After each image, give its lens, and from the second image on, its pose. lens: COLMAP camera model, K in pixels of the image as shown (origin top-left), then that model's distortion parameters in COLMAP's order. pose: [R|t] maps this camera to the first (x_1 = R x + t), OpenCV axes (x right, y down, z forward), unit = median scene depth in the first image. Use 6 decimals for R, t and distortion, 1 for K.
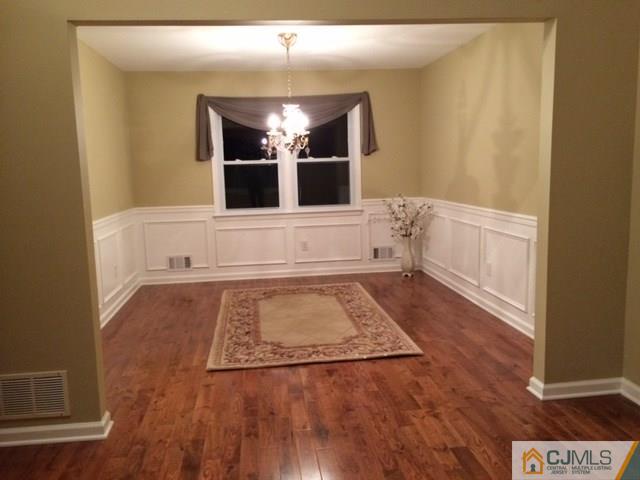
lens RADIAL K [[545.7, 0, 320.0], [0, 545.7, 240.0], [0, 0, 1]] dist [0.062152, -0.106709]
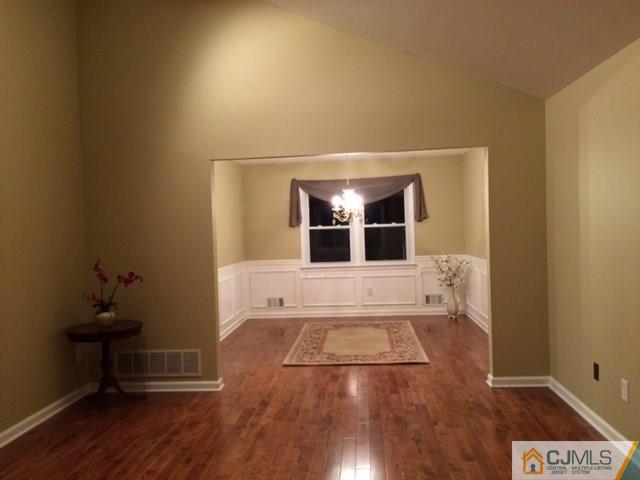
lens RADIAL K [[545.7, 0, 320.0], [0, 545.7, 240.0], [0, 0, 1]] dist [0.062152, -0.106709]
pose [[0.980216, 0.001225, -0.197928, 0.116495], [-0.022168, 0.994369, -0.103630, 0.026230], [0.196687, 0.105967, 0.974723, -0.299369]]
